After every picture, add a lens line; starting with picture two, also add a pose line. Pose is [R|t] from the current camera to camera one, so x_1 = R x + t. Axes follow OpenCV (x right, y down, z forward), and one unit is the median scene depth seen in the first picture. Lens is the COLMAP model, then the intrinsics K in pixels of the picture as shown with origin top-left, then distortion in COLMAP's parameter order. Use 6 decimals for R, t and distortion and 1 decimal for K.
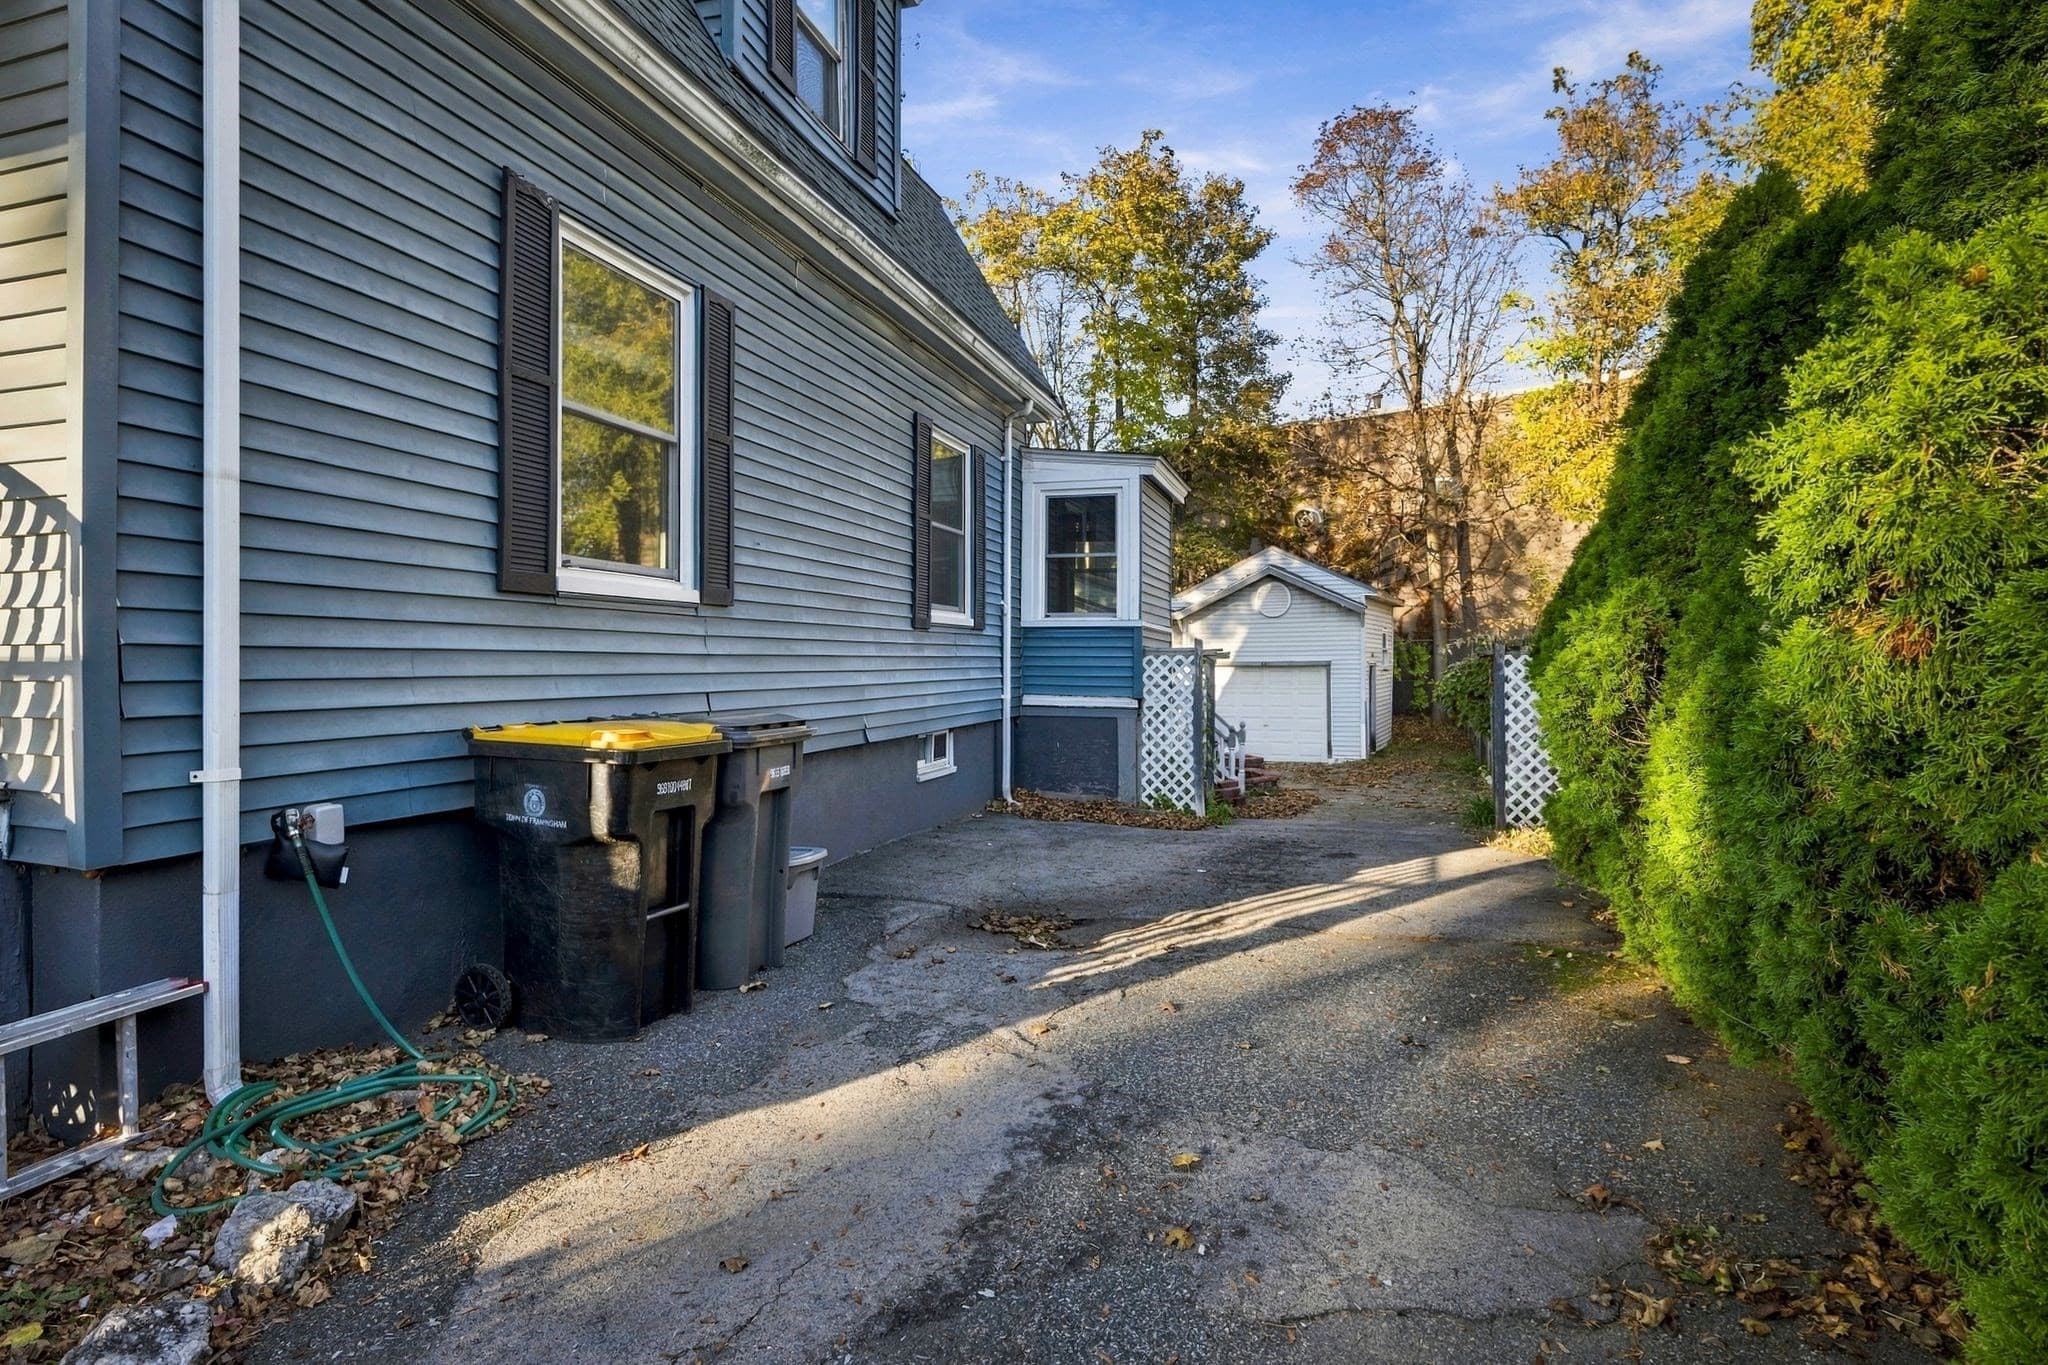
lens RADIAL K [[994.7, 0, 1024.0], [0, 994.7, 682.5], [0, 0, 1]] dist [0.000095, 0.000430]
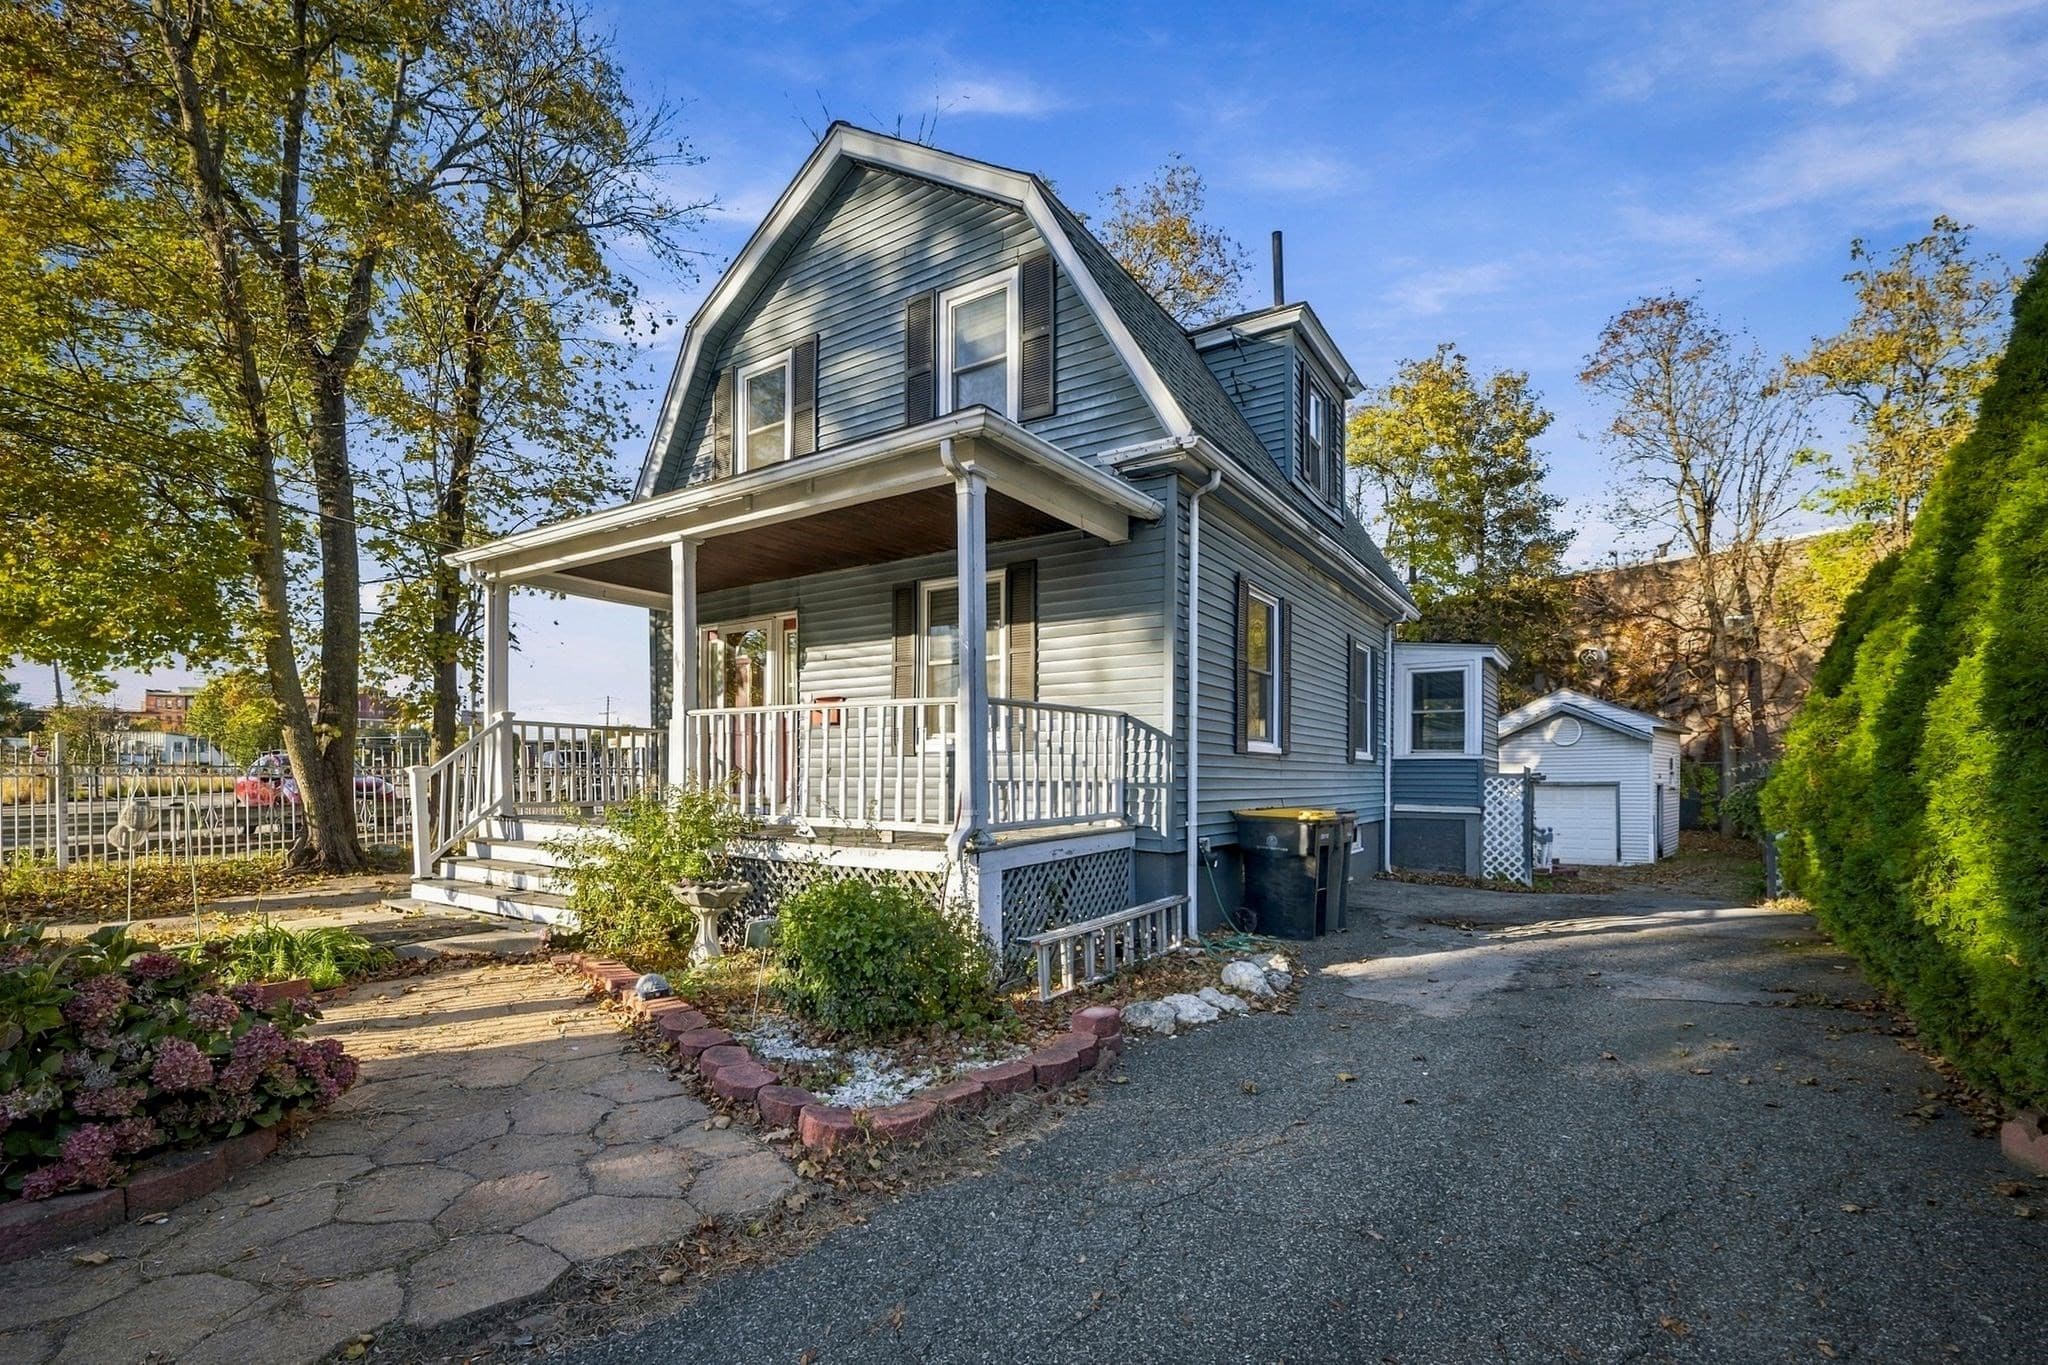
lens RADIAL K [[883.7, 0, 1014.9], [0, 883.7, 792.5], [0, 0, 1]] dist [-0.000093, -0.000757]
pose [[0.958587, 0.003203, -0.284783, -0.068326], [-0.005827, 0.999948, -0.008367, 0.003470], [0.284742, 0.009679, 0.958555, -0.179950]]
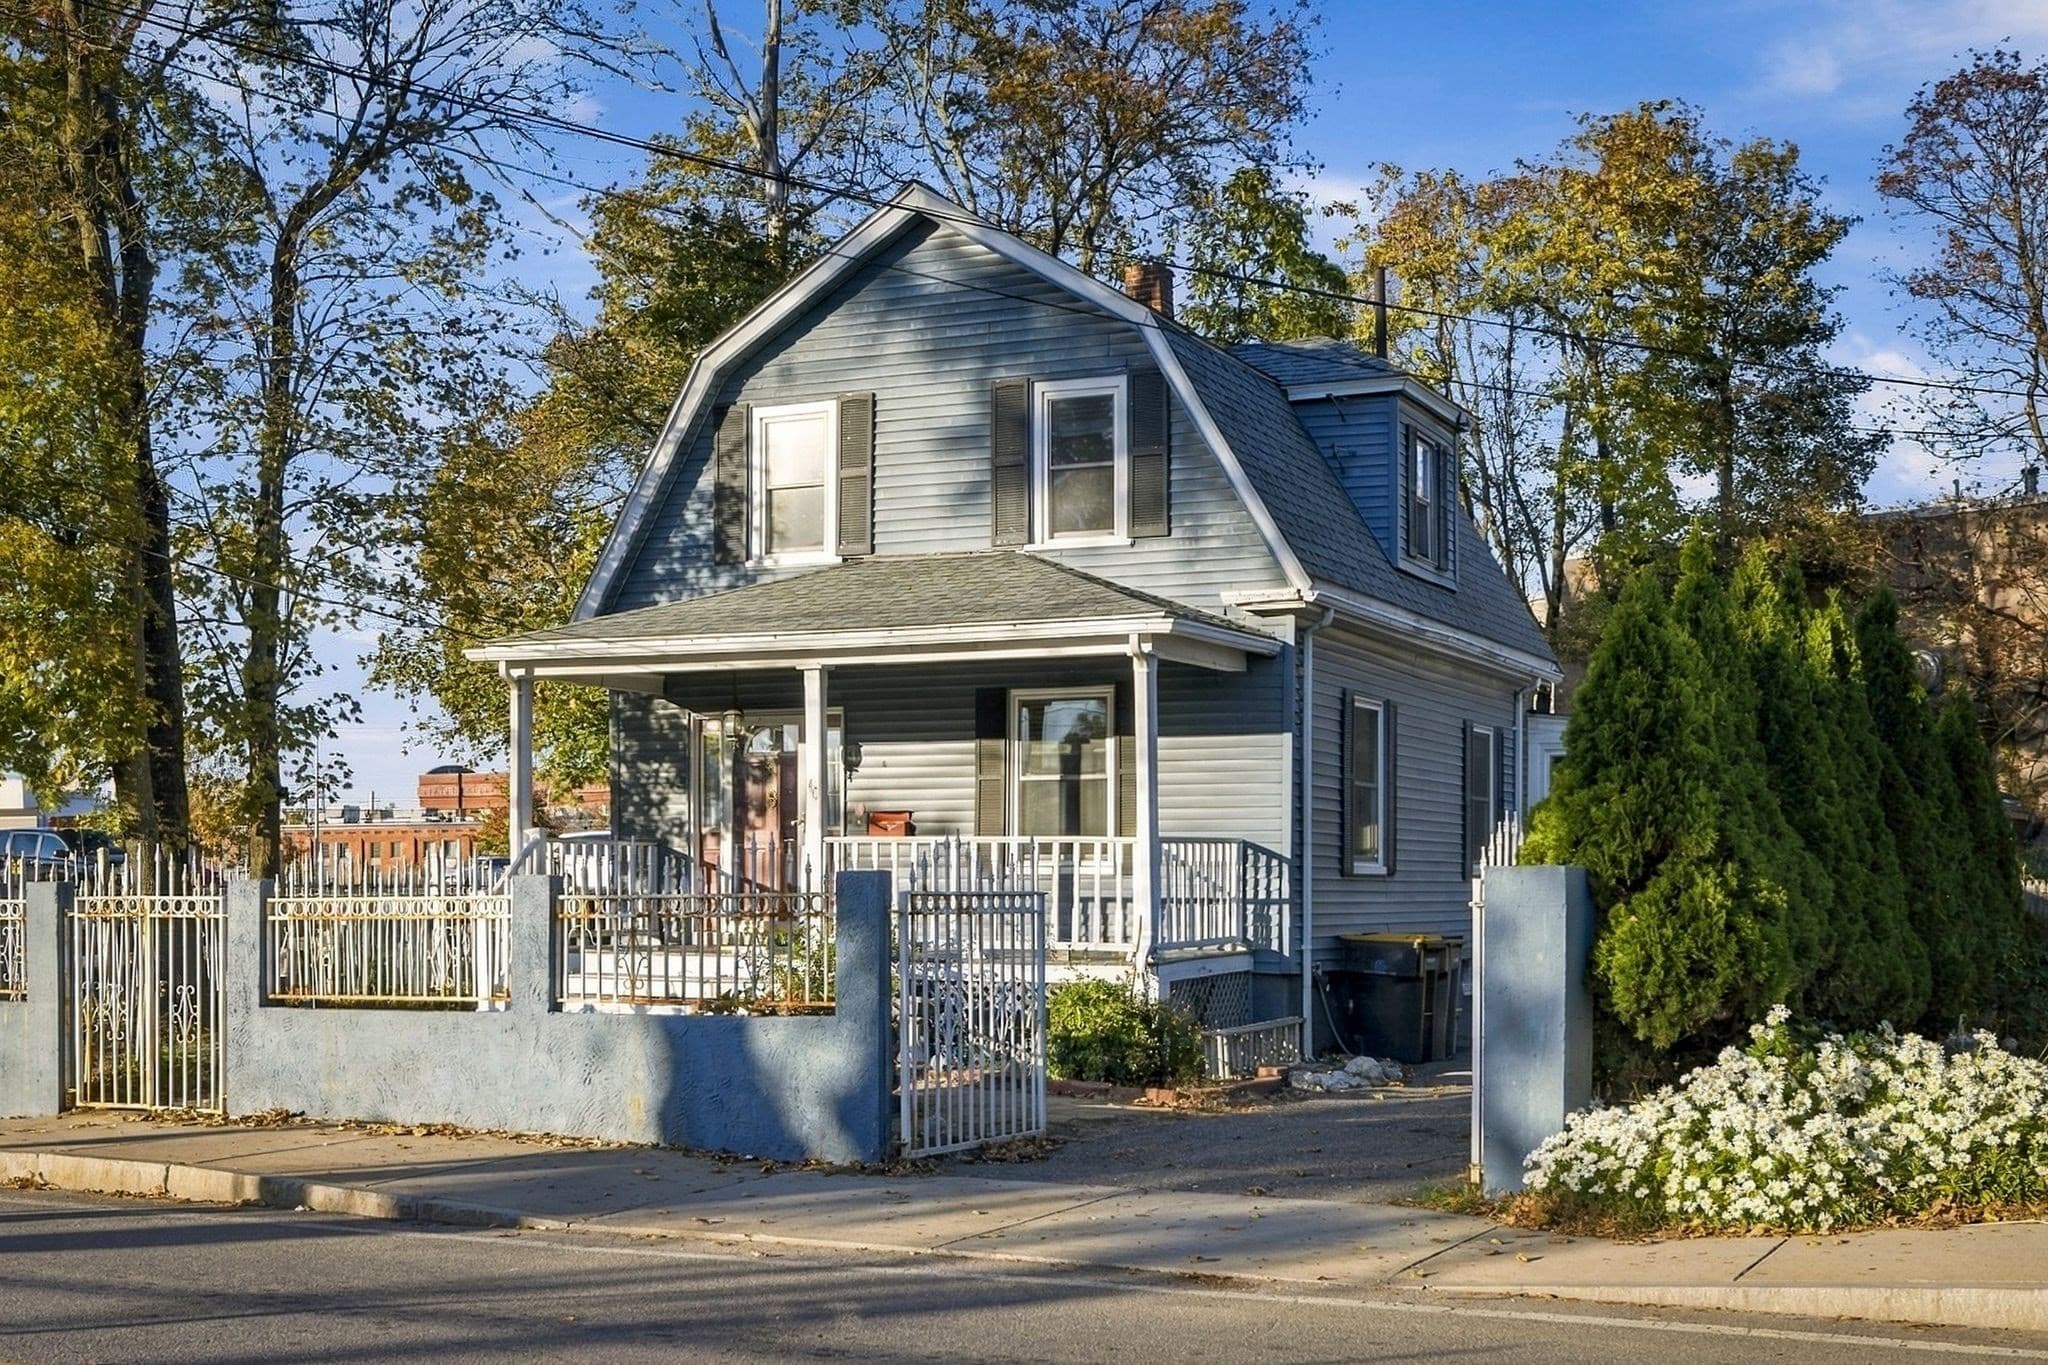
lens RADIAL K [[2577.7, 0, 1022.8], [0, 2577.7, 859.6], [0, 0, 1]] dist [-0.006989, 0.022884]
pose [[0.992601, -0.001017, -0.121420, -0.084896], [-0.002948, 0.999468, -0.032471, 0.010004], [0.121388, 0.032589, 0.992070, -0.767821]]
